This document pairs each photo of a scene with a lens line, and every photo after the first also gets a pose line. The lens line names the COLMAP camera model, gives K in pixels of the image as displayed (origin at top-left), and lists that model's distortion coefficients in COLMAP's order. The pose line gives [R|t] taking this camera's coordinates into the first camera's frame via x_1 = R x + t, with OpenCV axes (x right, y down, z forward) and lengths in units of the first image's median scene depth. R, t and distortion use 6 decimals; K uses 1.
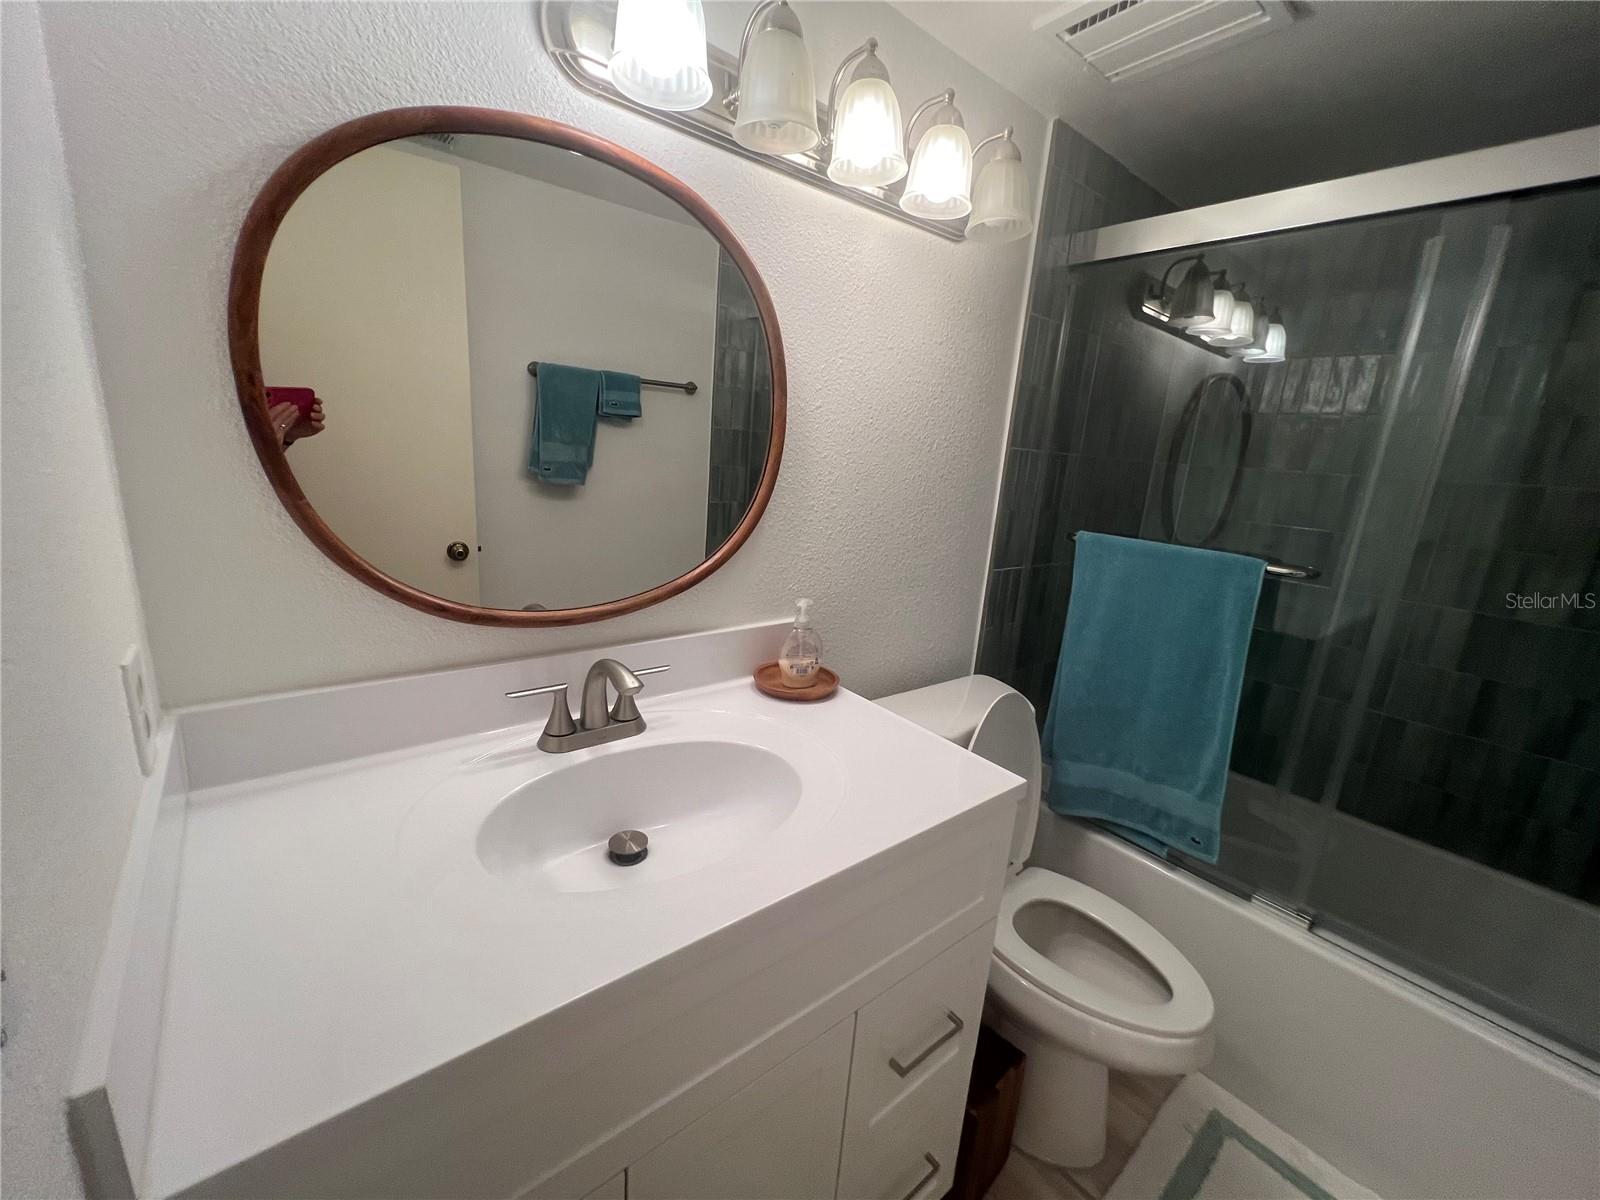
lens RADIAL K [[640.4, 0, 800.8], [0, 640.4, 604.9], [0, 0, 1]] dist [0.000997, -0.000591]
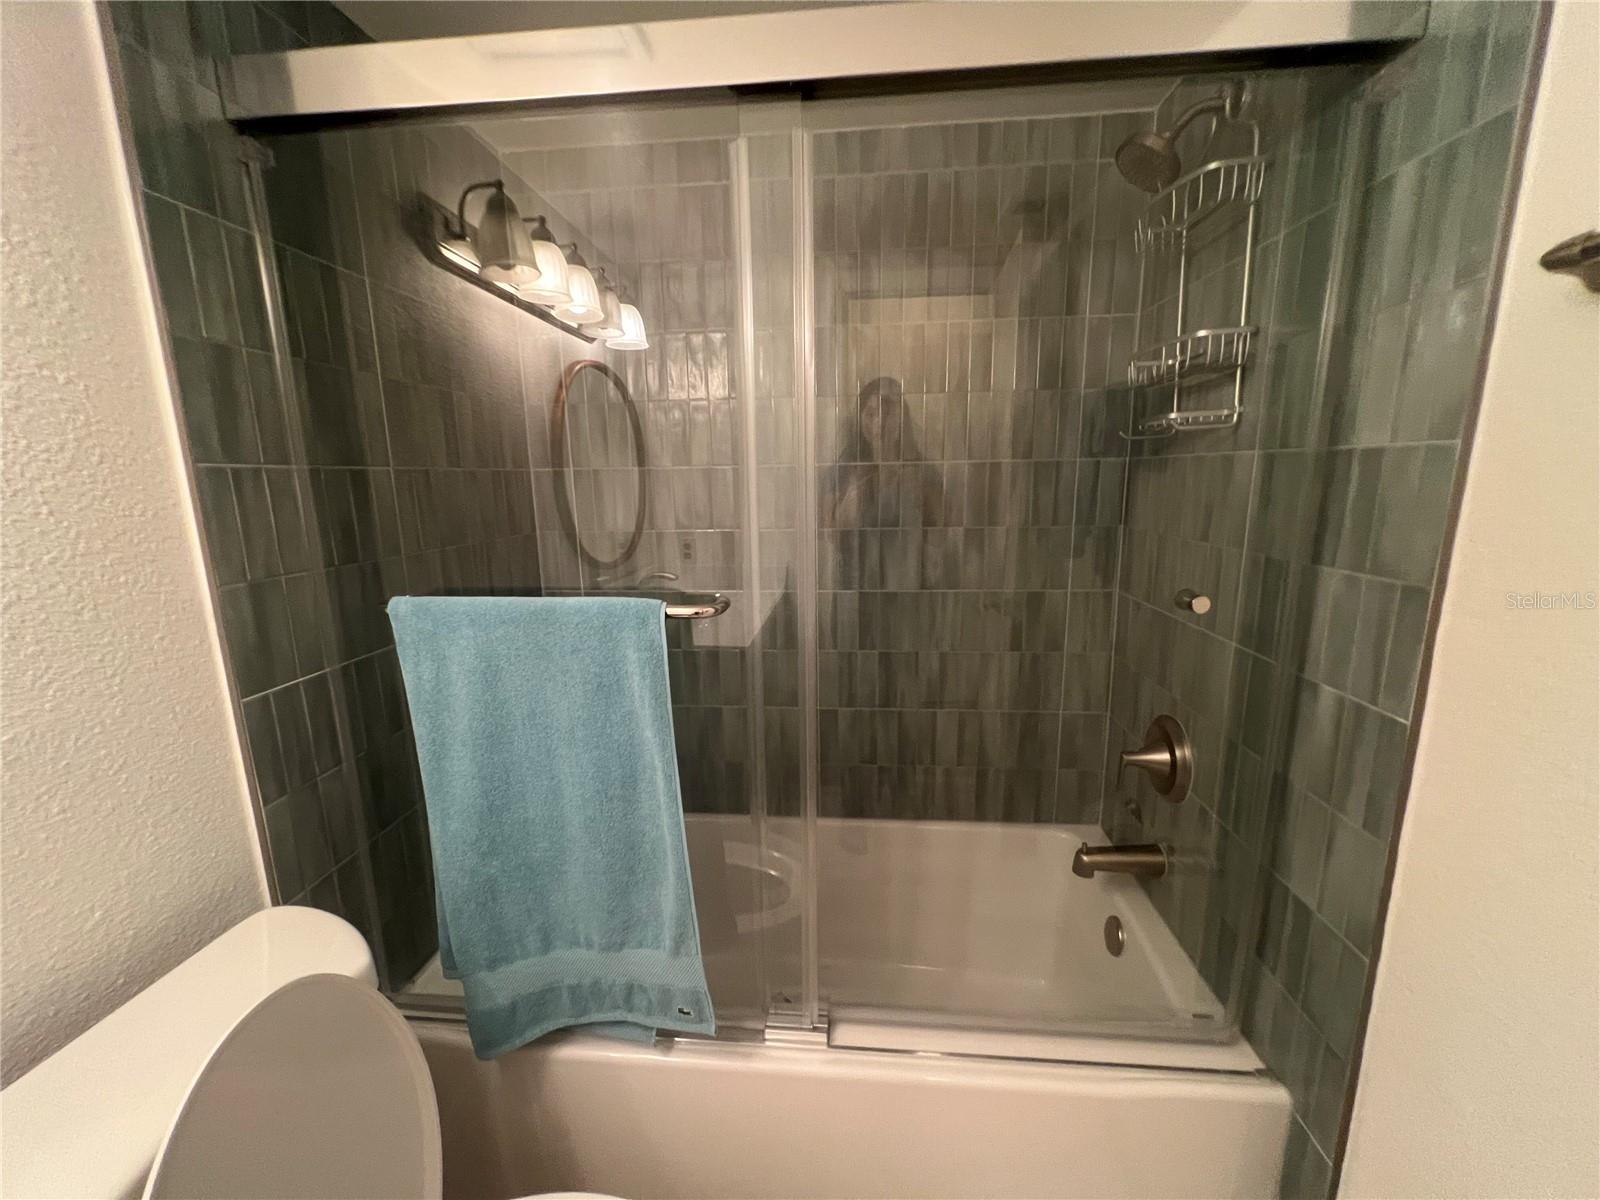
lens RADIAL K [[638.4, 0, 797.1], [0, 638.4, 598.5], [0, 0, 1]] dist [-0.001910, 0.000306]
pose [[0.700118, -0.217409, 0.680124, 0.282767], [0.233897, 0.969793, 0.069232, -0.065892], [-0.674631, 0.110608, 0.729821, 0.316449]]
